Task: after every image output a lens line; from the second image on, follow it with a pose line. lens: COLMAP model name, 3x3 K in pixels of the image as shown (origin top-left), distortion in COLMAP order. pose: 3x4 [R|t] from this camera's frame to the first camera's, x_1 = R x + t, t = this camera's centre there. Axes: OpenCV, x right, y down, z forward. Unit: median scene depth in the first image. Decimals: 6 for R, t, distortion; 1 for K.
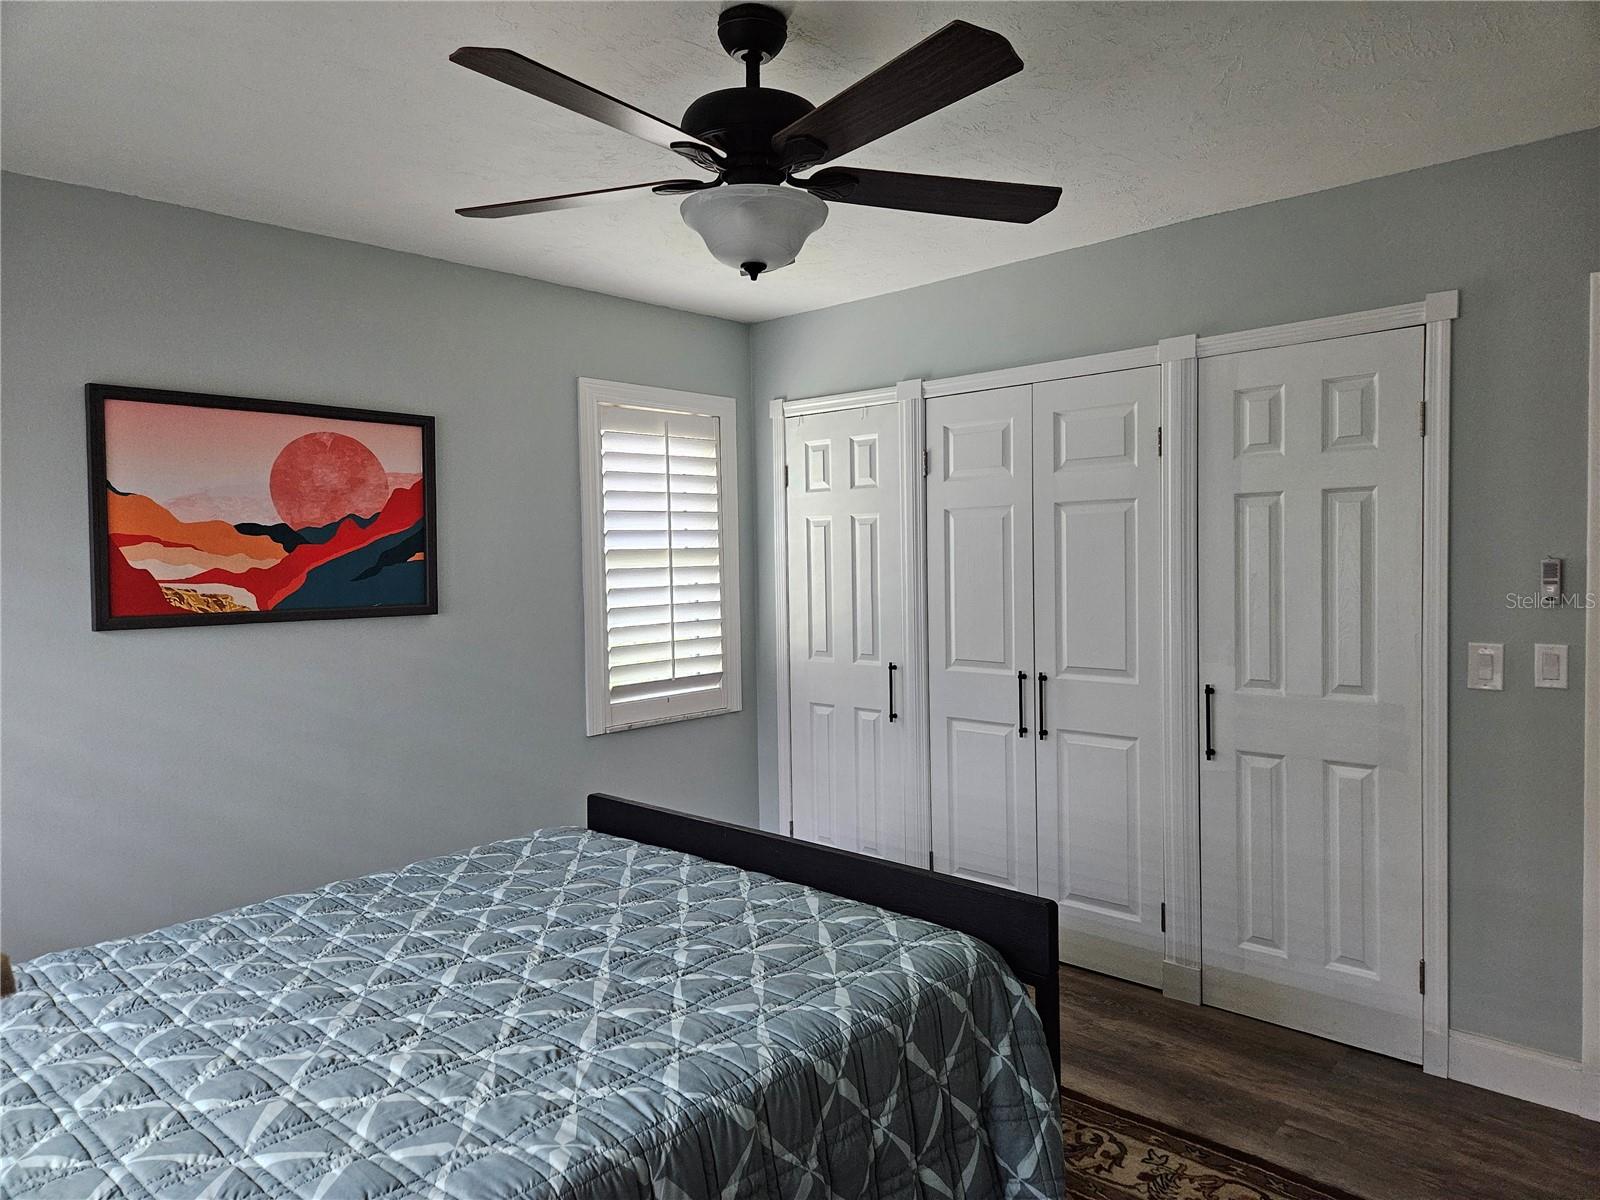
lens RADIAL K [[1073.6, 0, 796.0], [0, 1073.6, 604.2], [0, 0, 1]] dist [0.034810, -0.000969]
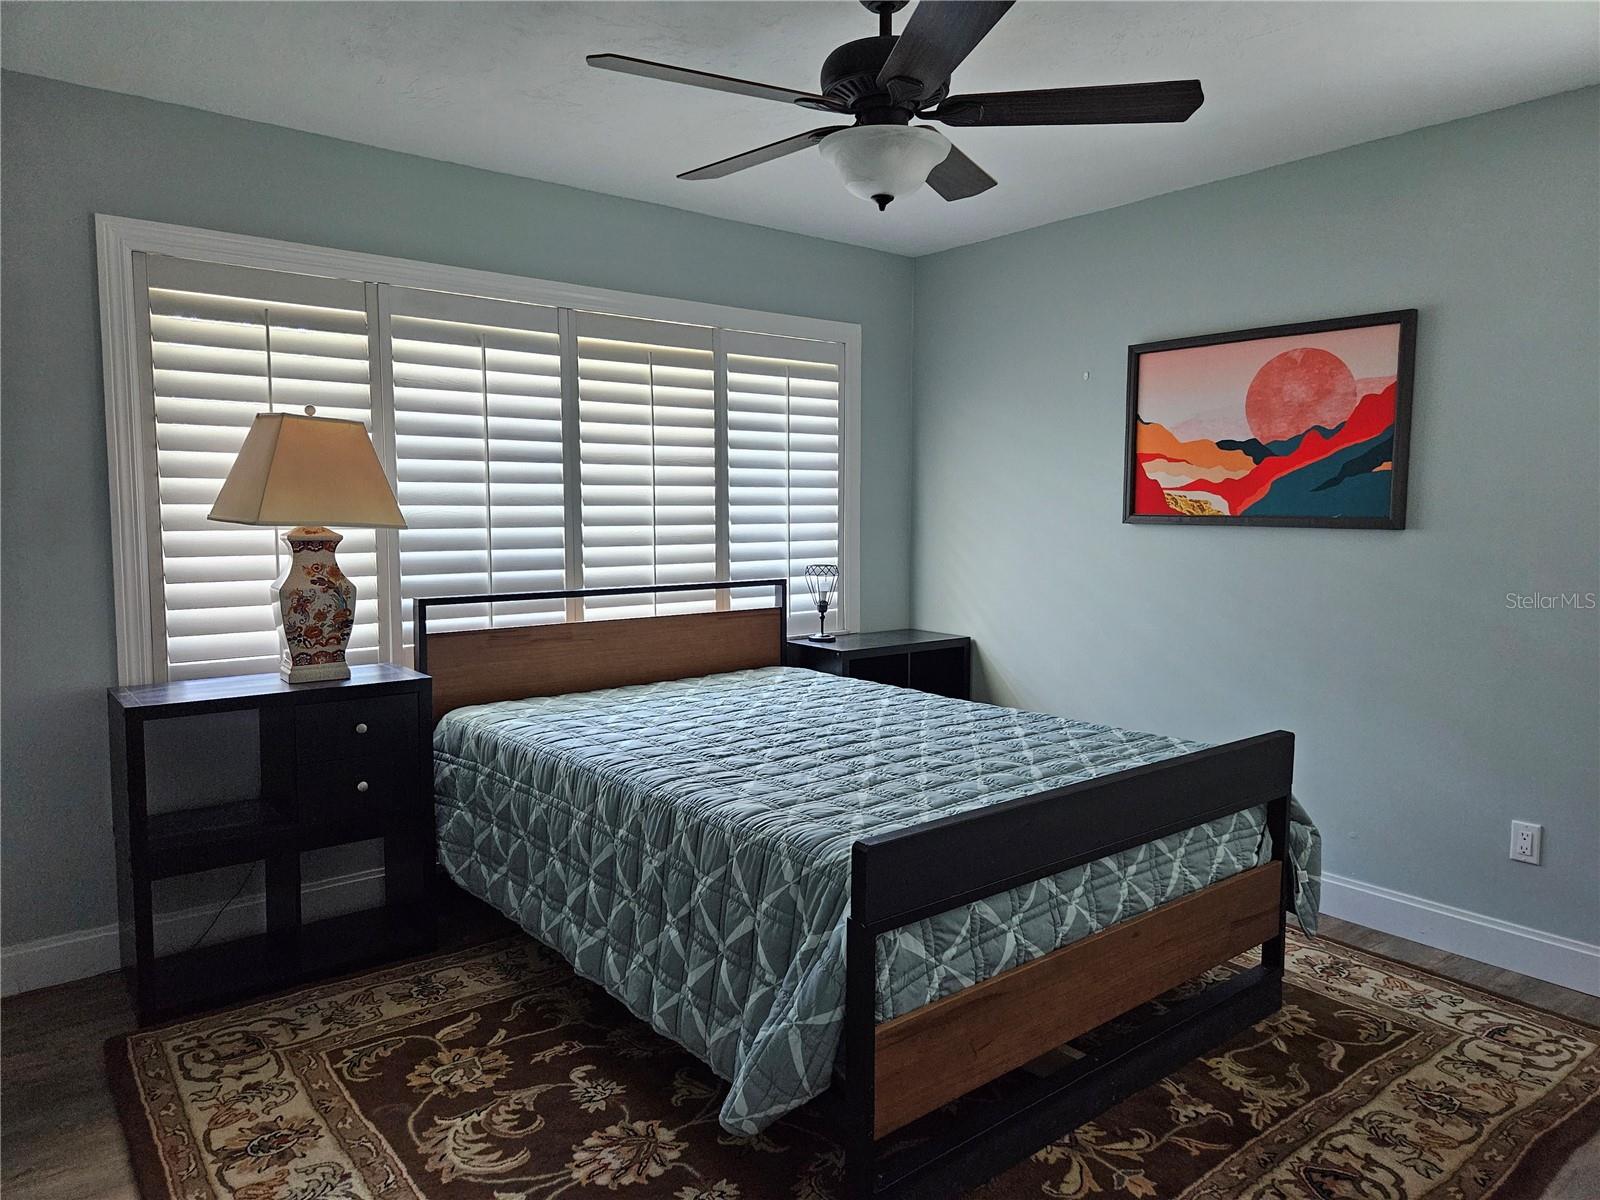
lens RADIAL K [[1054.6, 0, 800.0], [0, 1054.6, 600.0], [0, 0, 1]] dist [-0.001686, -0.000931]
pose [[-0.148358, 0.111206, -0.982661, 0.704280], [-0.038279, 0.992267, 0.118072, -0.020027], [0.988193, 0.055132, -0.142954, 0.715636]]
